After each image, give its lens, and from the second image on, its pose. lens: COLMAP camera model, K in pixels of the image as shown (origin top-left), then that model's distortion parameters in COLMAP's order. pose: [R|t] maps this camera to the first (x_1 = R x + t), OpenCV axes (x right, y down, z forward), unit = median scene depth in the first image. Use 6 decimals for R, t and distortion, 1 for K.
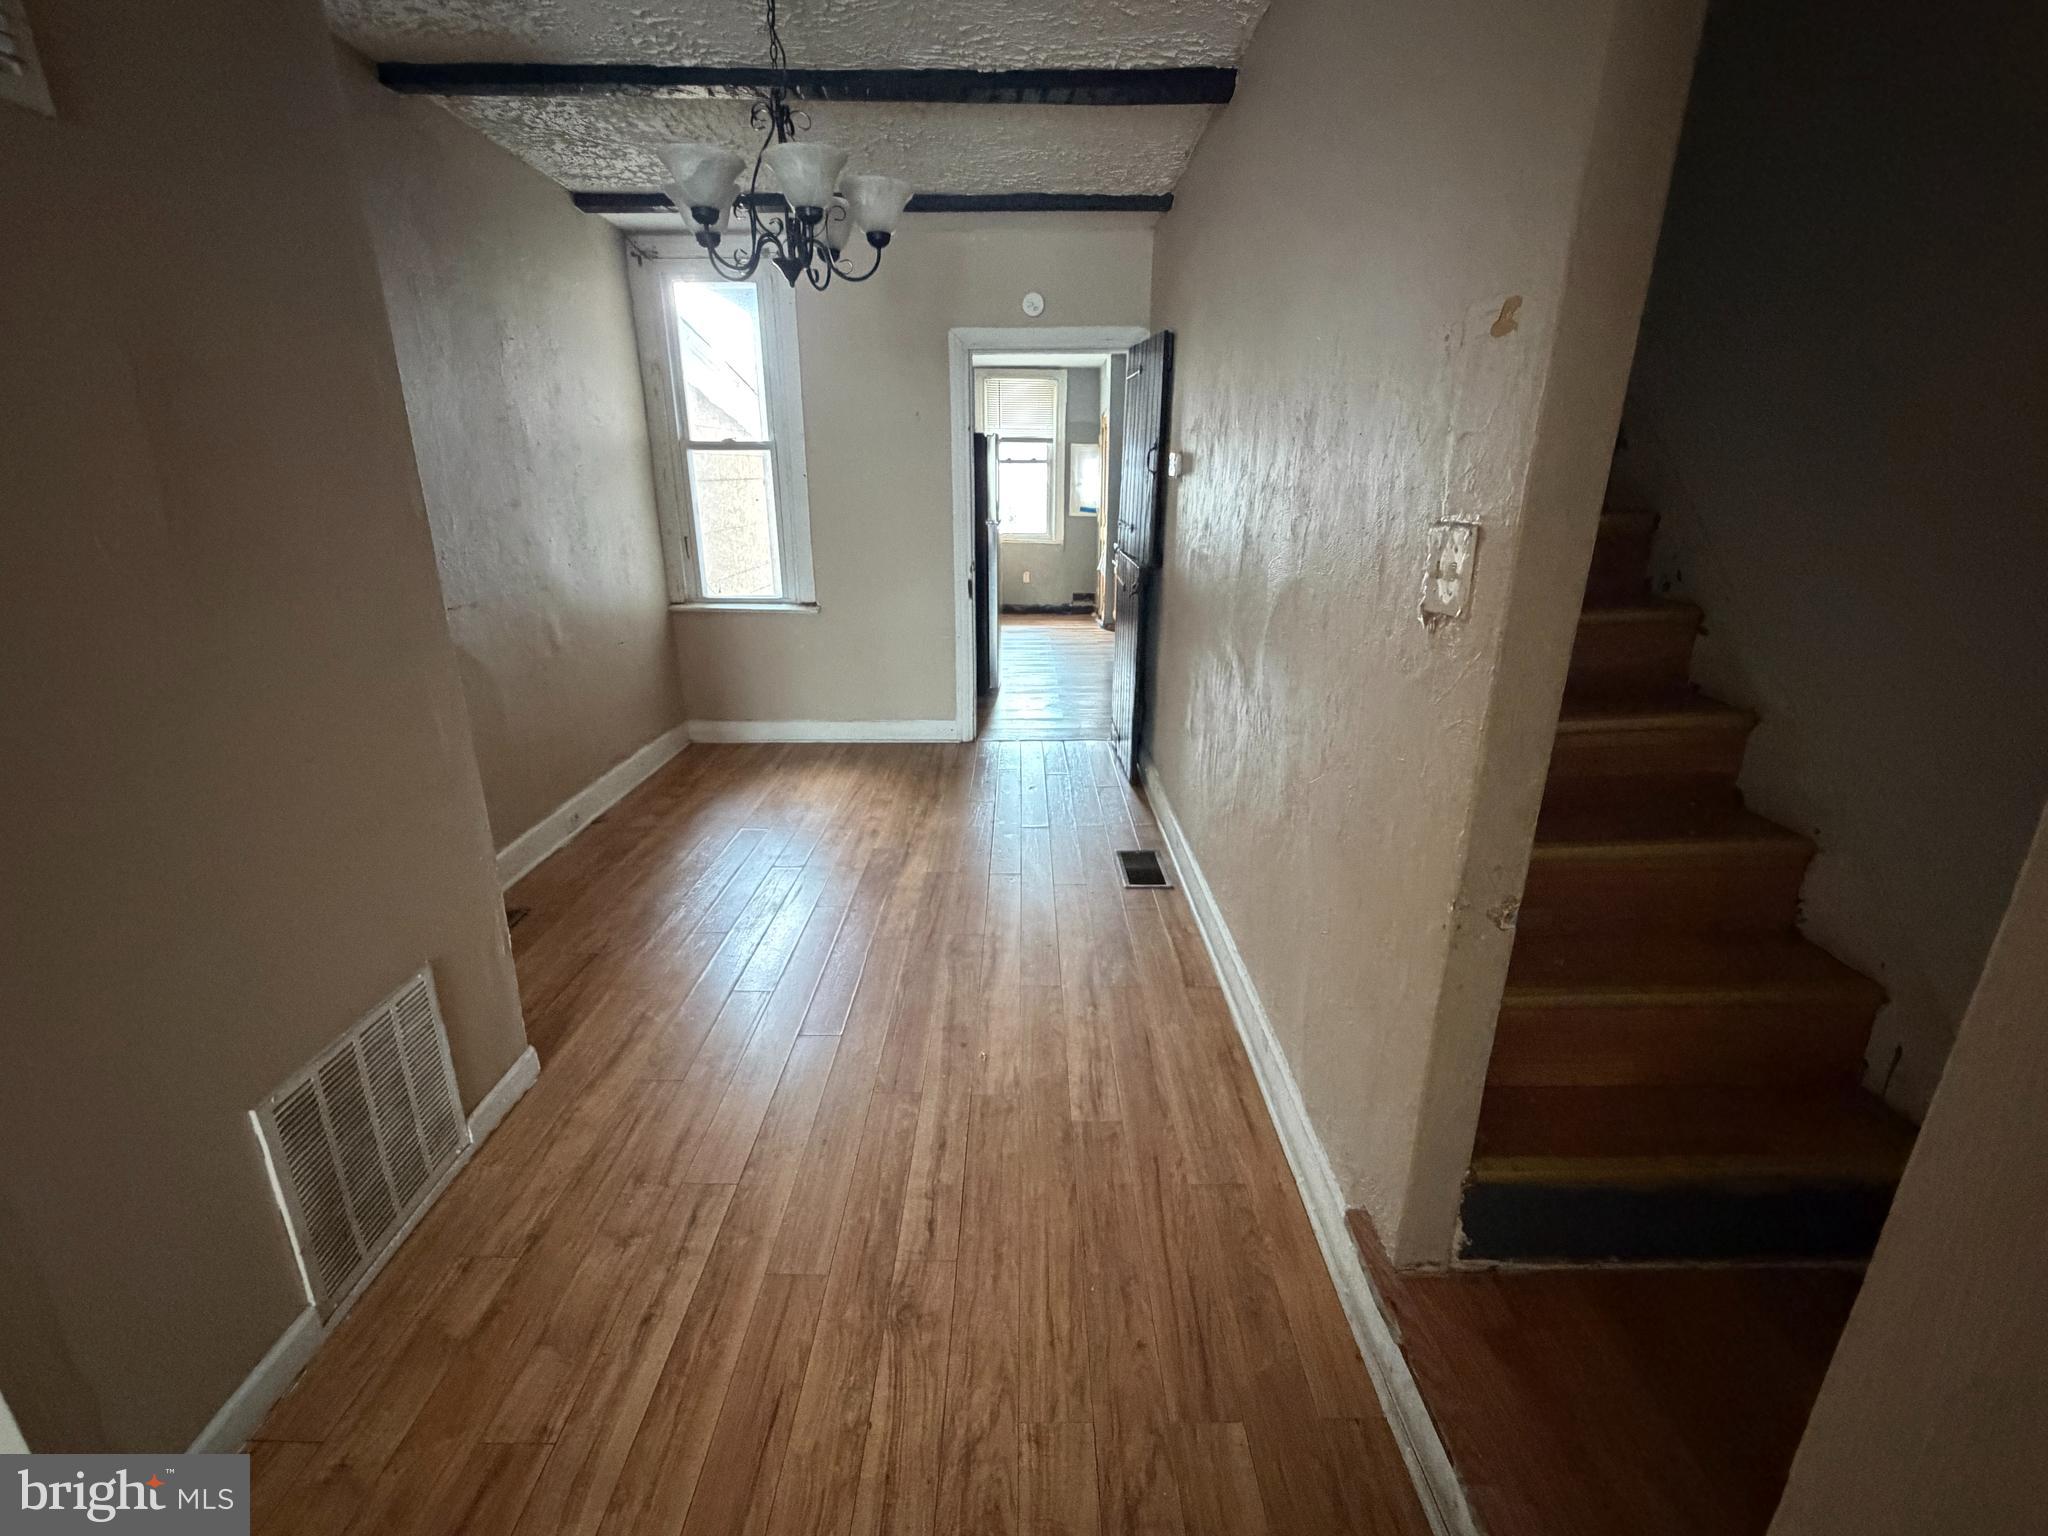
lens RADIAL K [[891.2, 0, 1028.8], [0, 891.2, 772.1], [0, 0, 1]] dist [-0.008427, -0.000703]
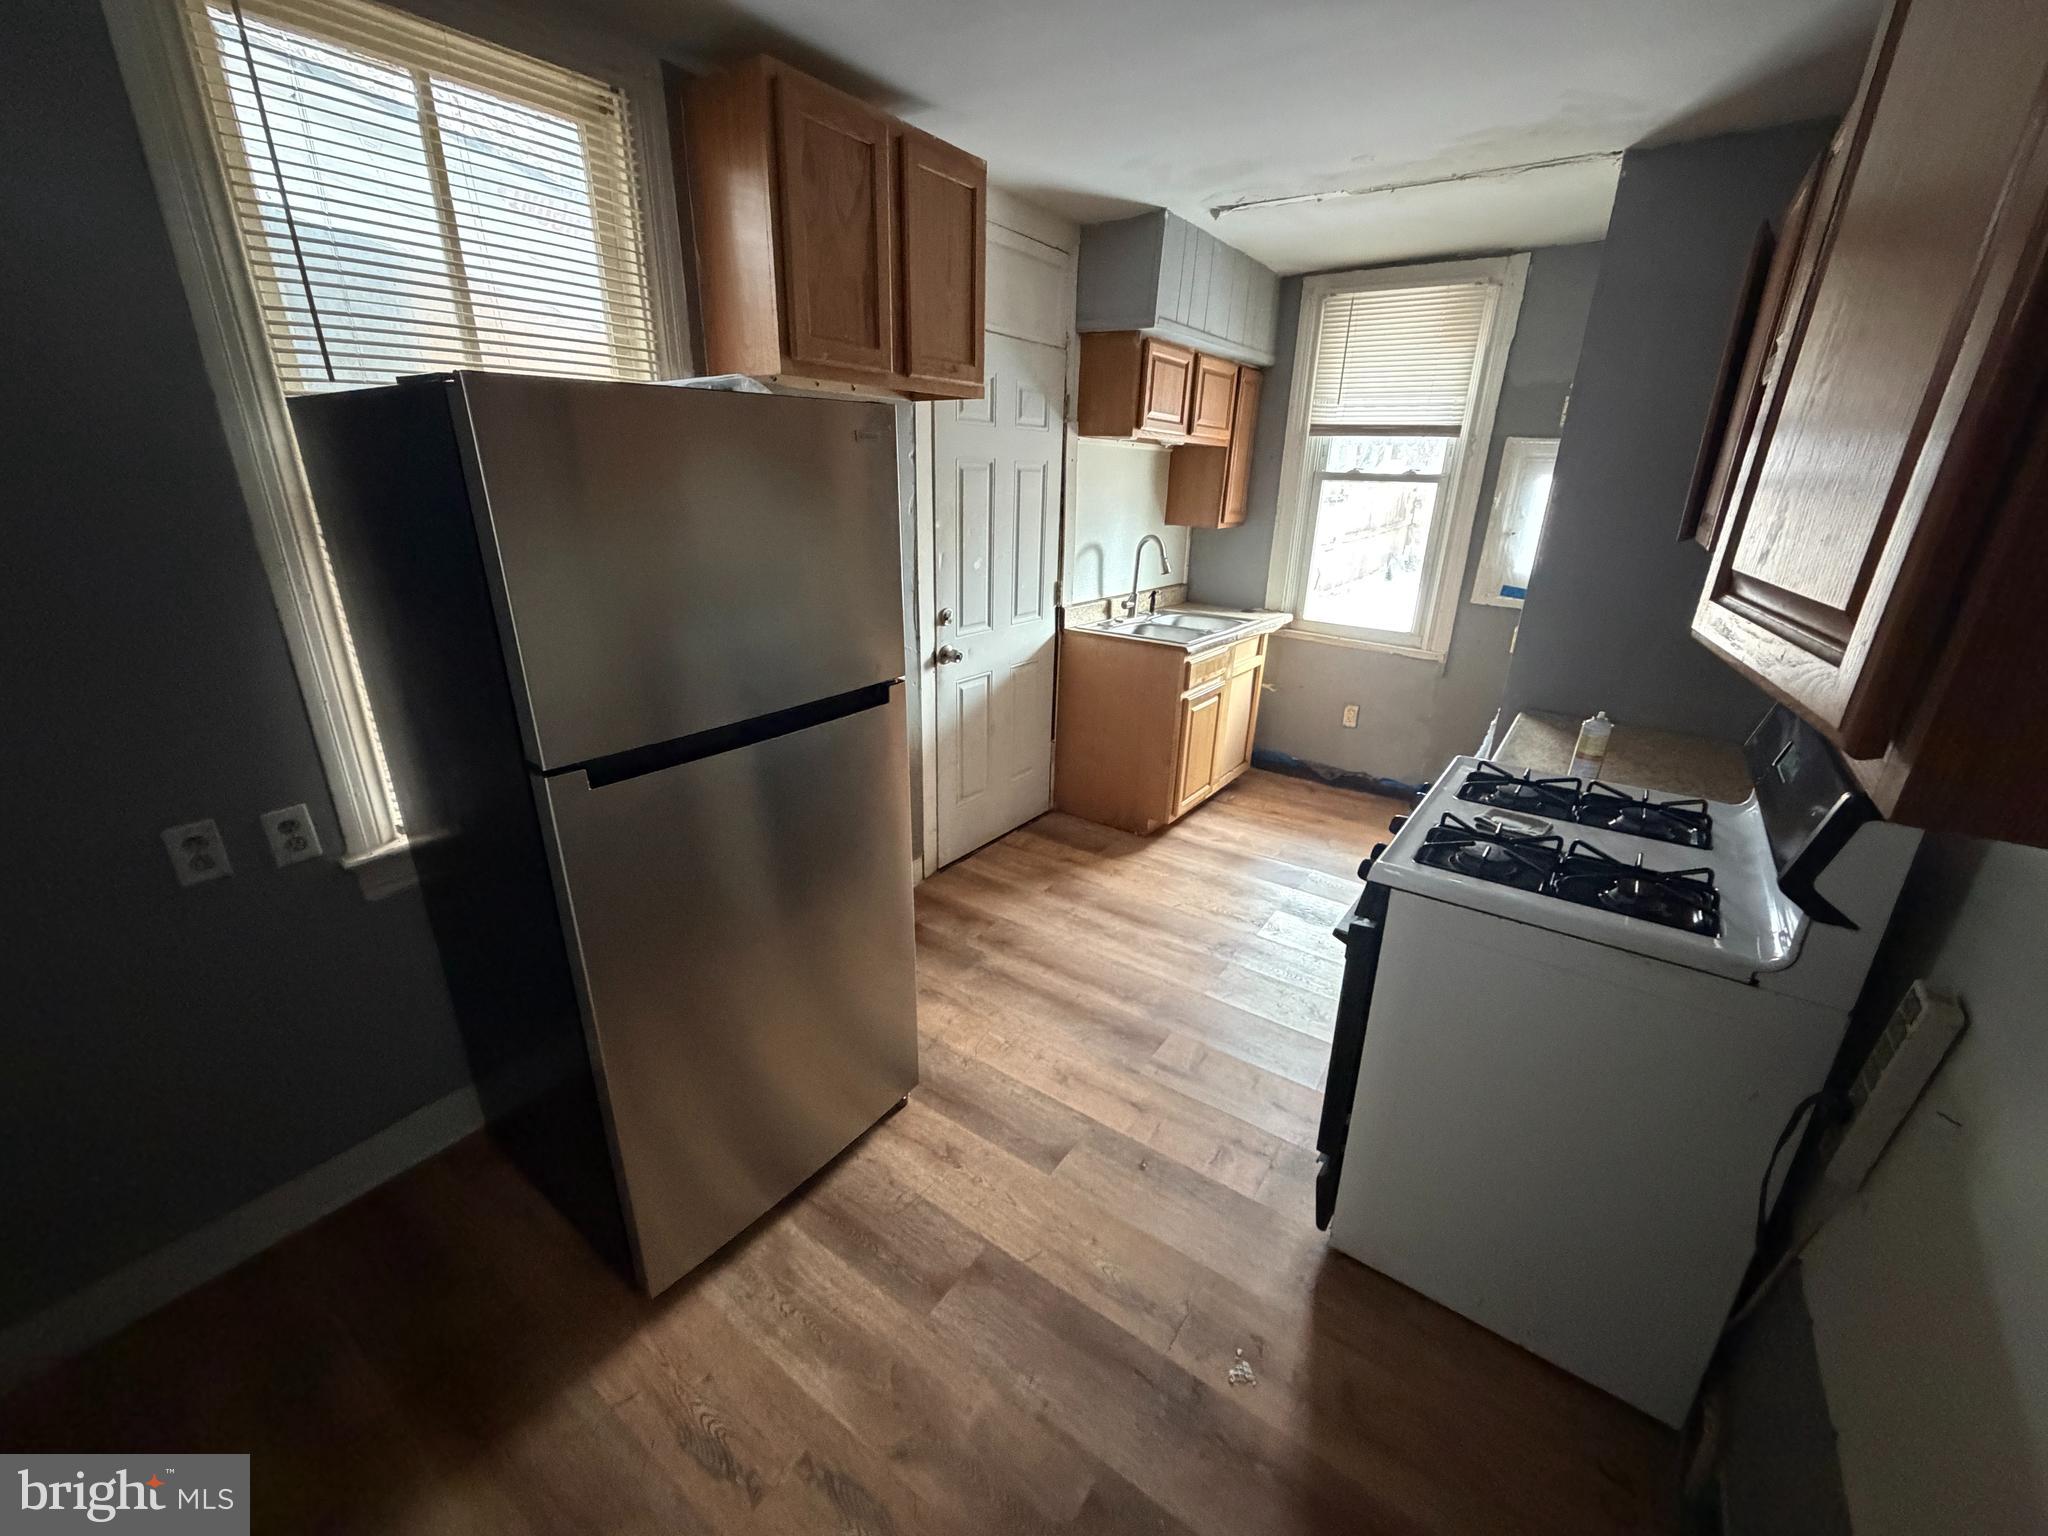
lens RADIAL K [[812.7, 0, 1023.7], [0, 812.7, 762.2], [0, 0, 1]] dist [0.000309, -0.000337]
pose [[0.808525, 0.219632, -0.545939, 0.105371], [-0.211591, 0.974196, 0.078558, -0.196941], [0.549106, 0.052000, 0.834134, 0.549362]]
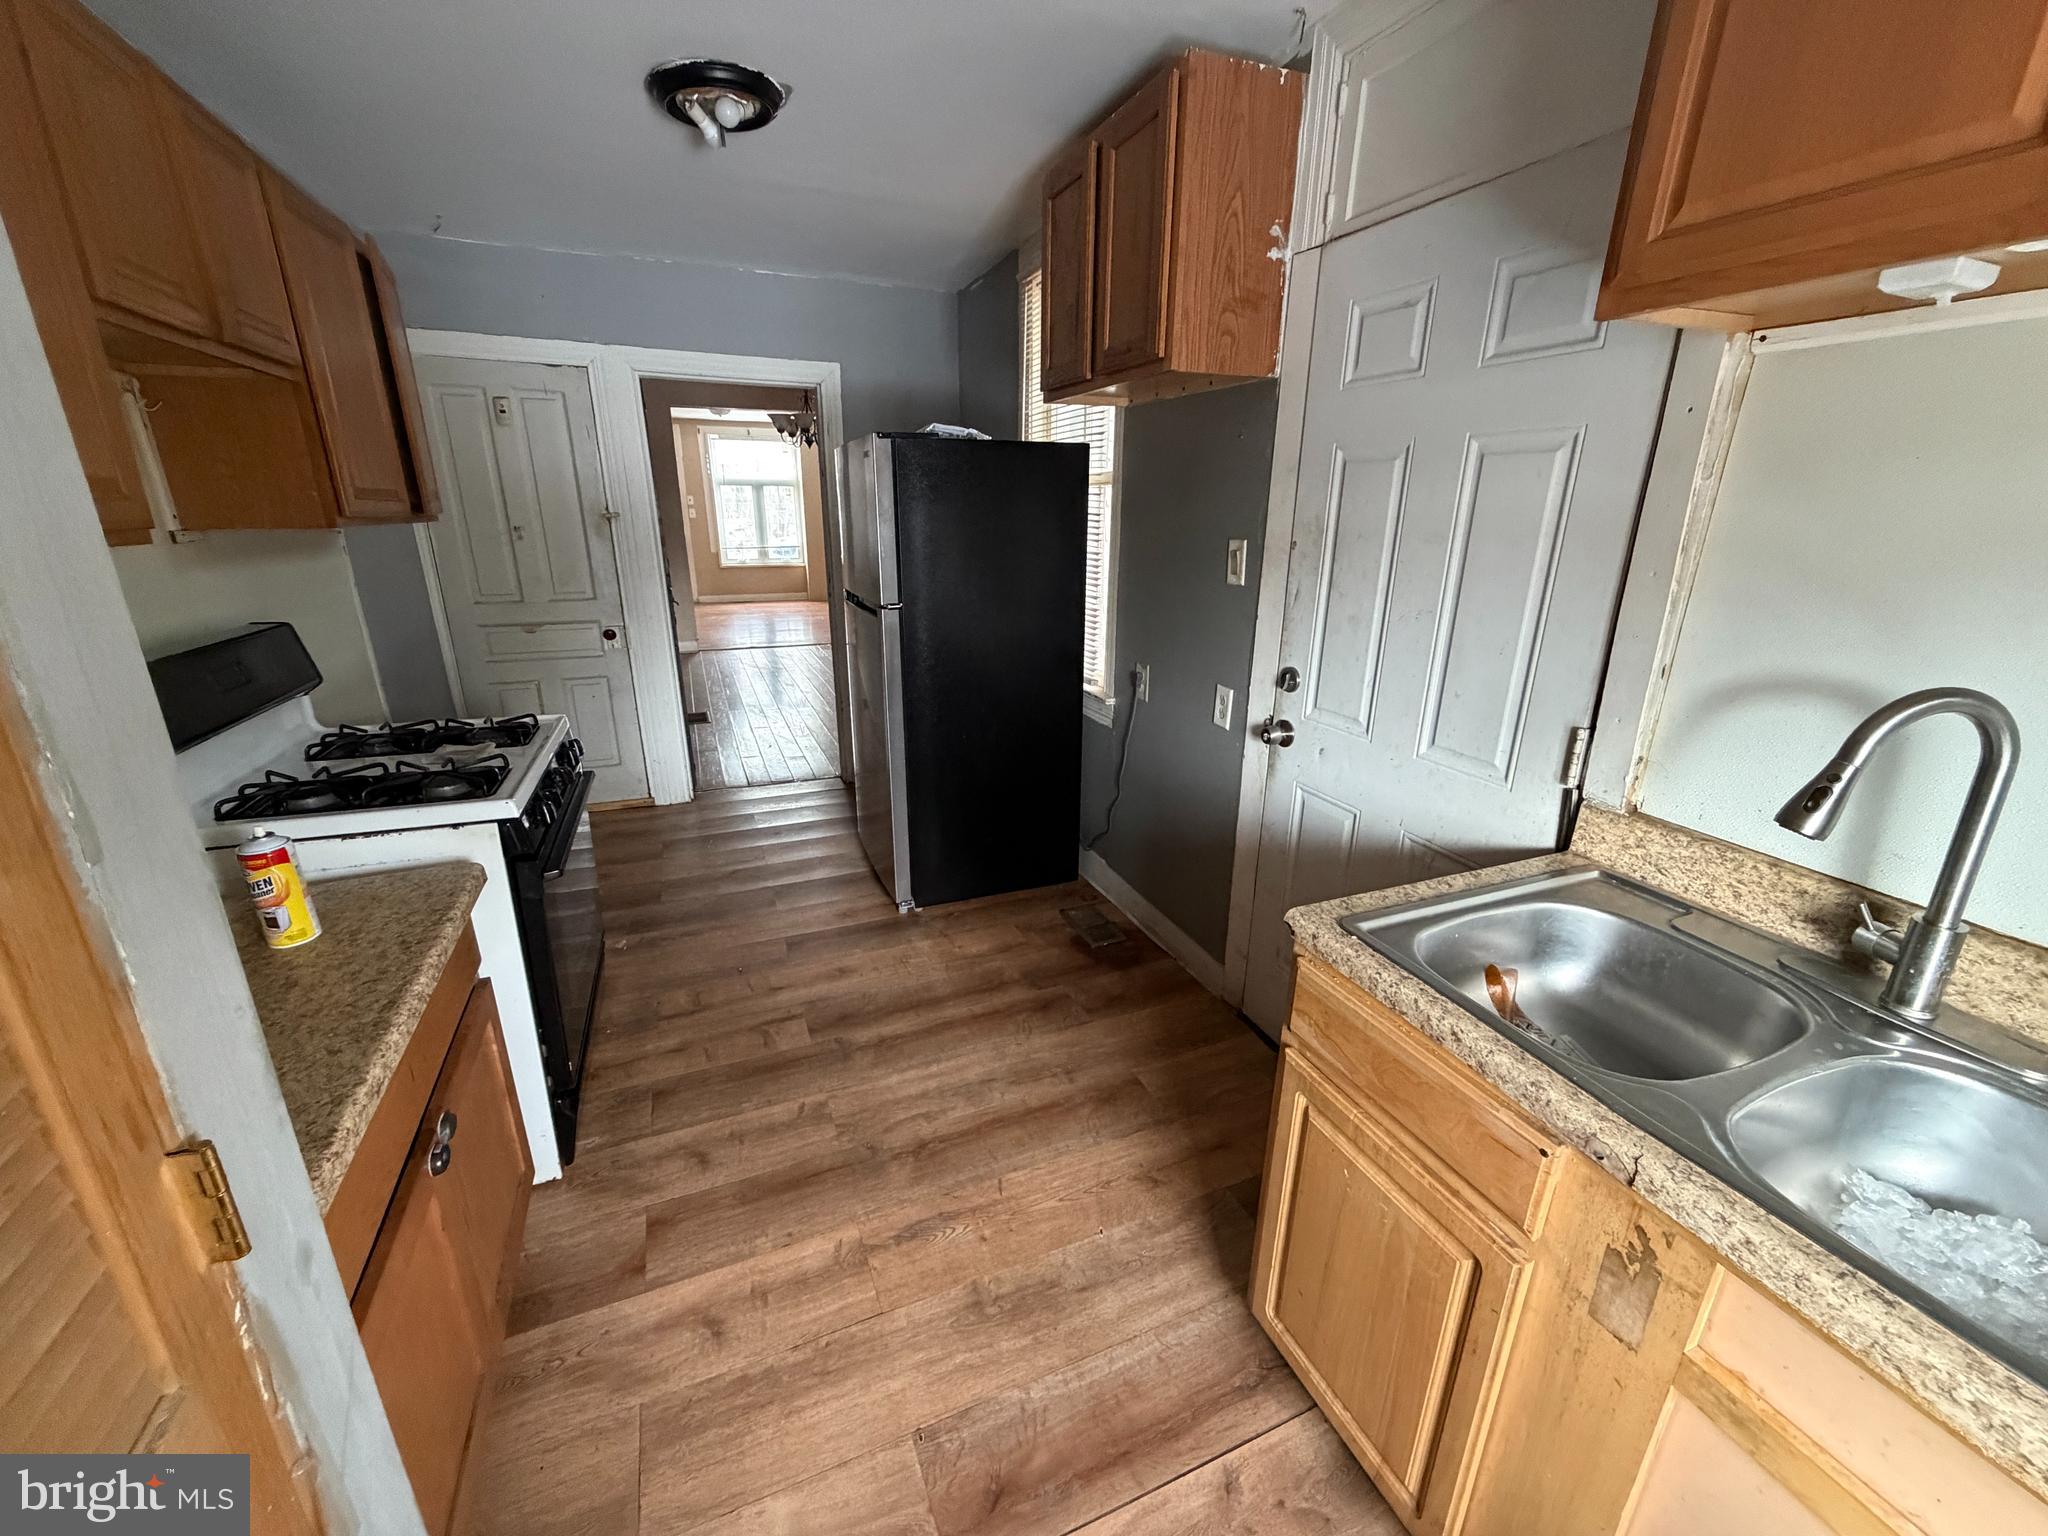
lens RADIAL K [[812.7, 0, 1026.4], [0, 812.7, 782.2], [0, 0, 1]] dist [0.000309, -0.000337]
pose [[-0.926385, 0.110952, -0.359861, 0.041471], [-0.129536, 0.803408, 0.581168, -0.319132], [0.353597, 0.585001, -0.729893, 0.951665]]
